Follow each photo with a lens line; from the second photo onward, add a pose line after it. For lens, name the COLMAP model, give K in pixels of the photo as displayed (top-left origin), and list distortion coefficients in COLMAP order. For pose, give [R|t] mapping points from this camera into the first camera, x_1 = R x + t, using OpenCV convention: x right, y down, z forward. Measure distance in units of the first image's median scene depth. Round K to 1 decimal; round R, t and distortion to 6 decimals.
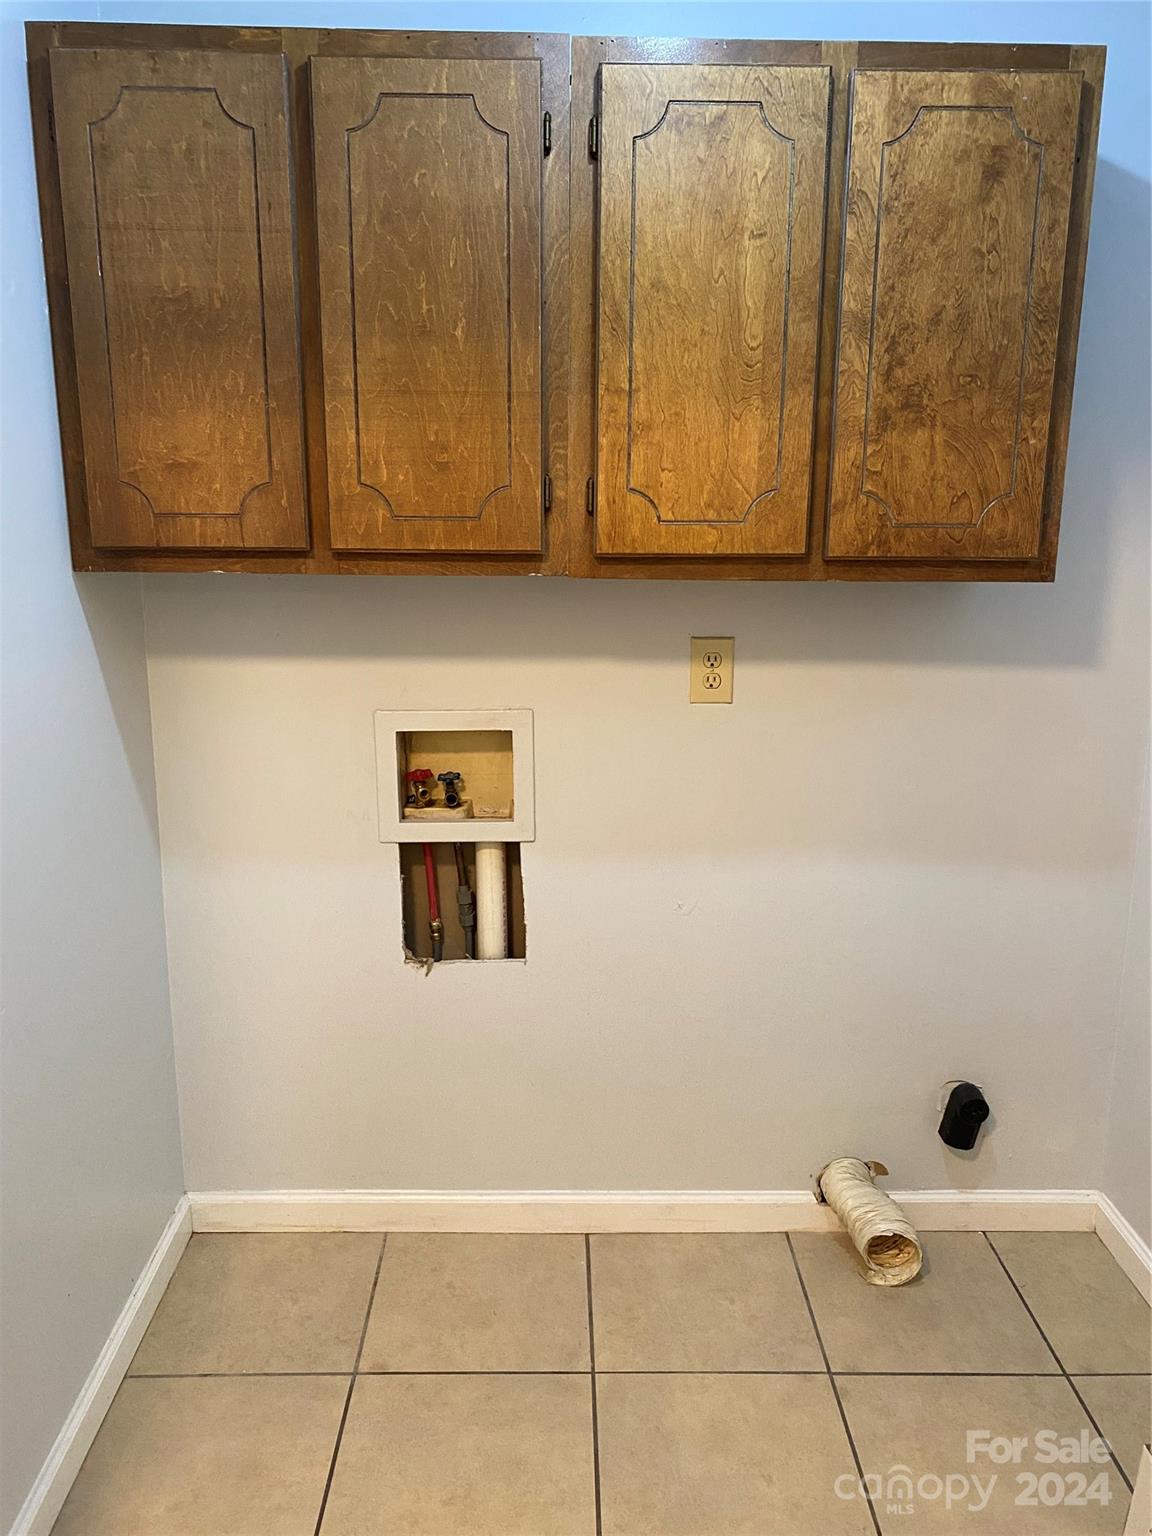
lens RADIAL K [[1168.0, 0, 597.1], [0, 1168.0, 746.4], [0, 0, 1]] dist [0.051028, -0.053974]
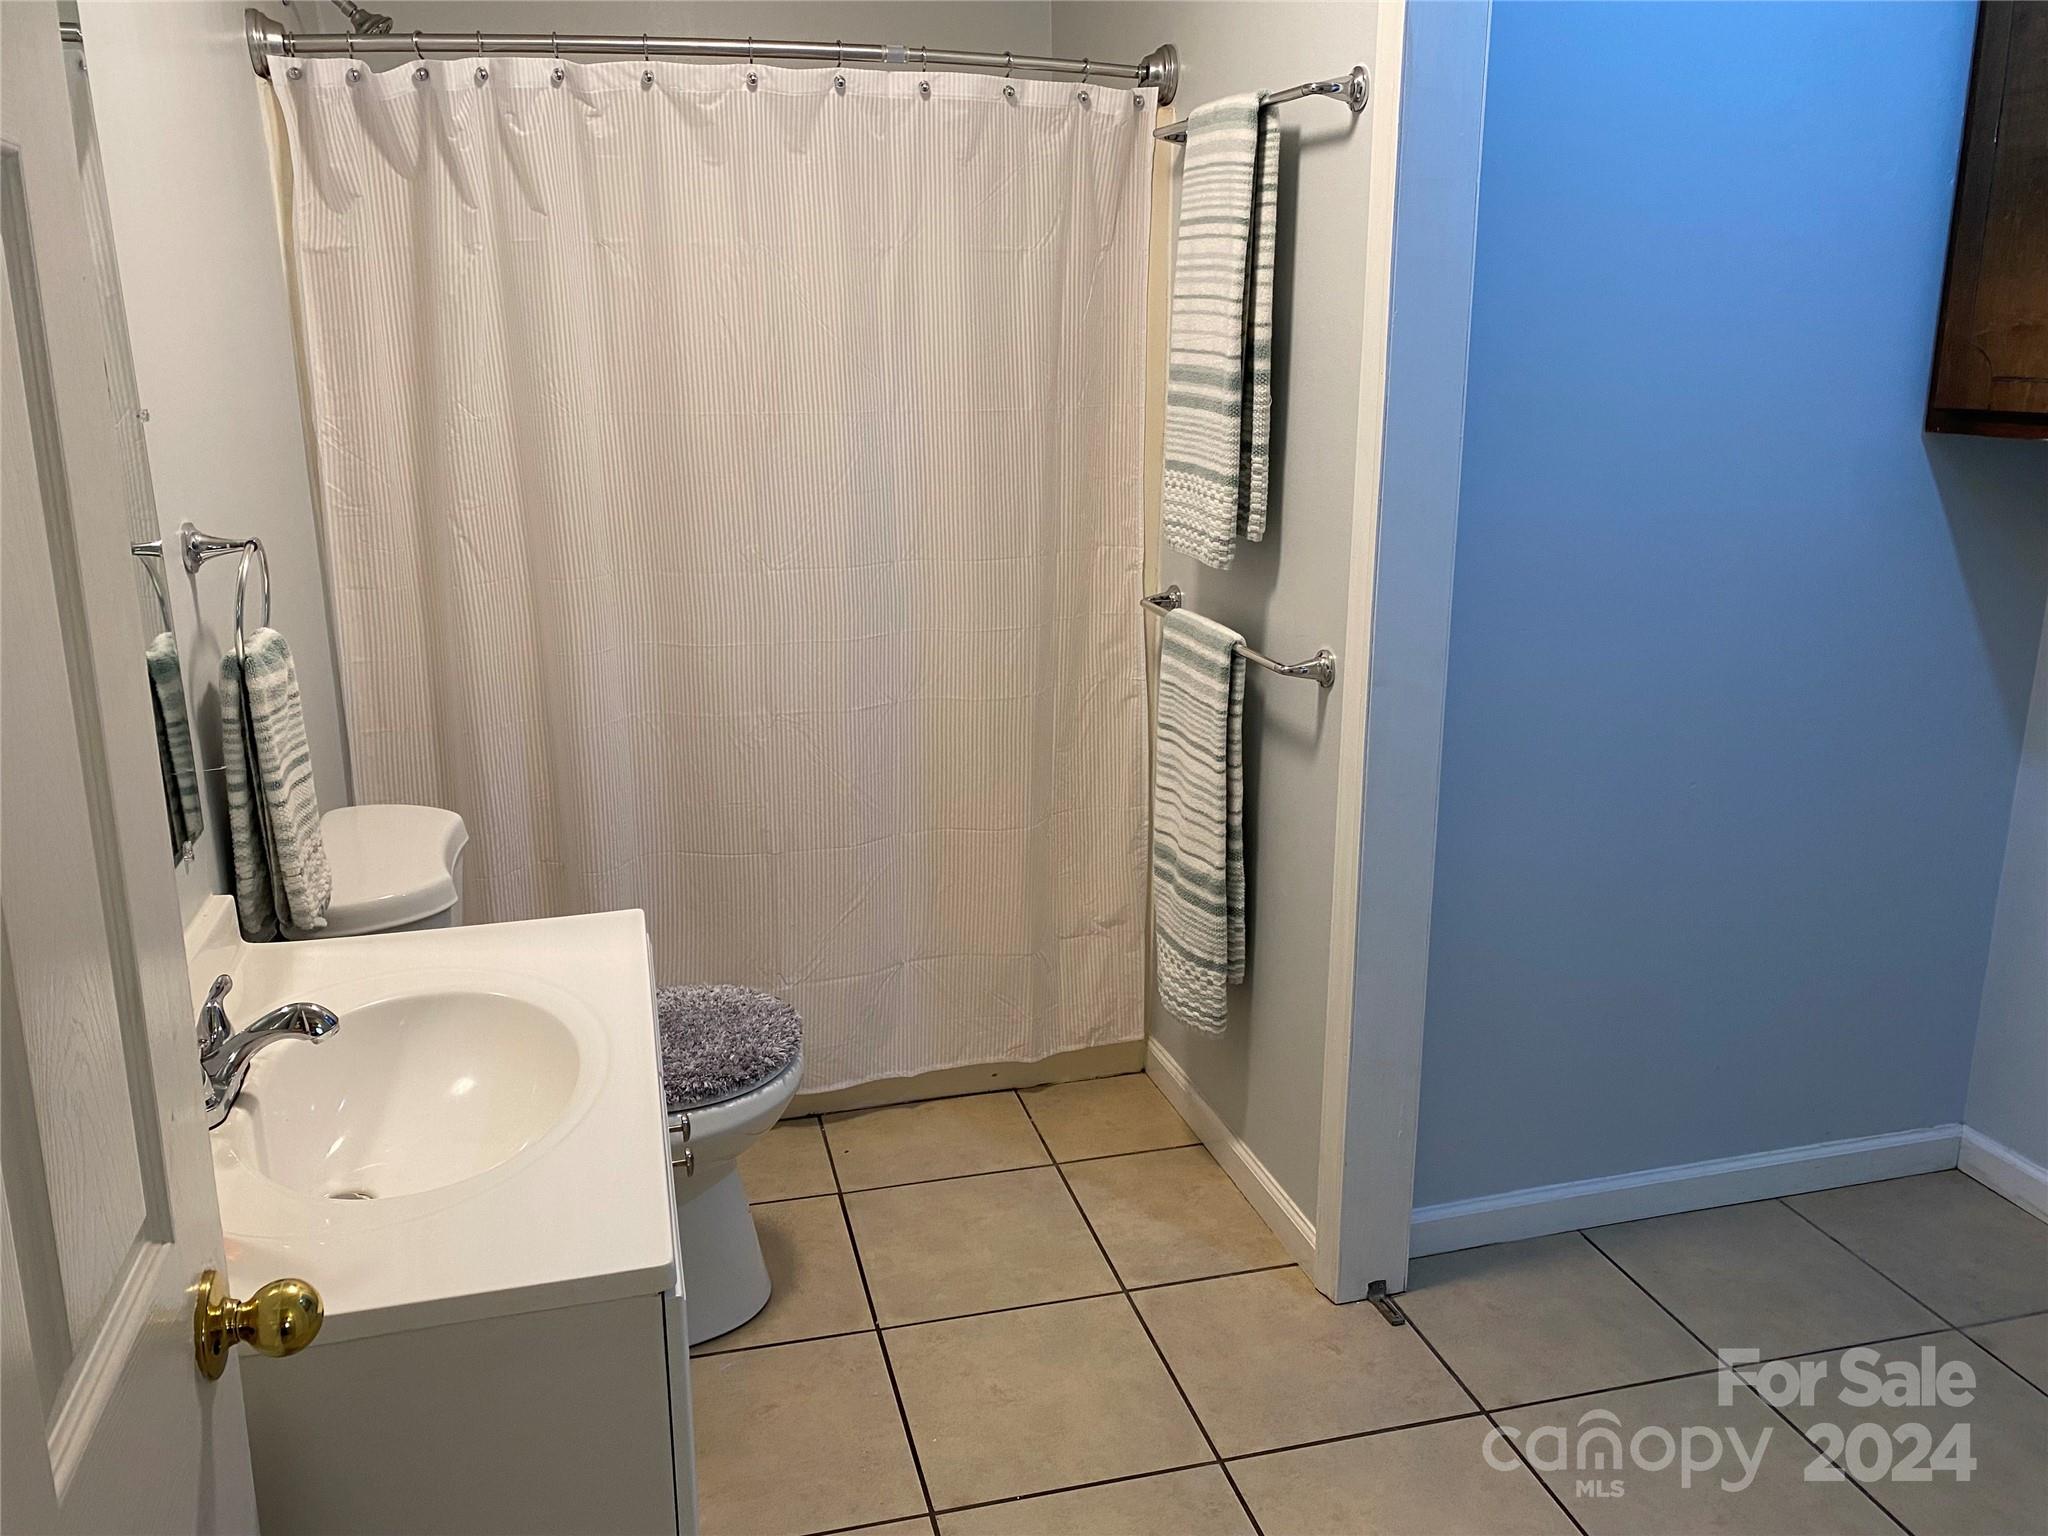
lens RADIAL K [[1557.3, 0, 1002.1], [0, 1557.3, 742.8], [0, 0, 1]] dist [0.051028, -0.053974]
pose [[0.230736, 0.240955, -0.942710, 0.761855], [-0.197621, 0.960265, 0.197073, 0.001576], [0.952737, 0.140827, 0.269185, -0.109024]]
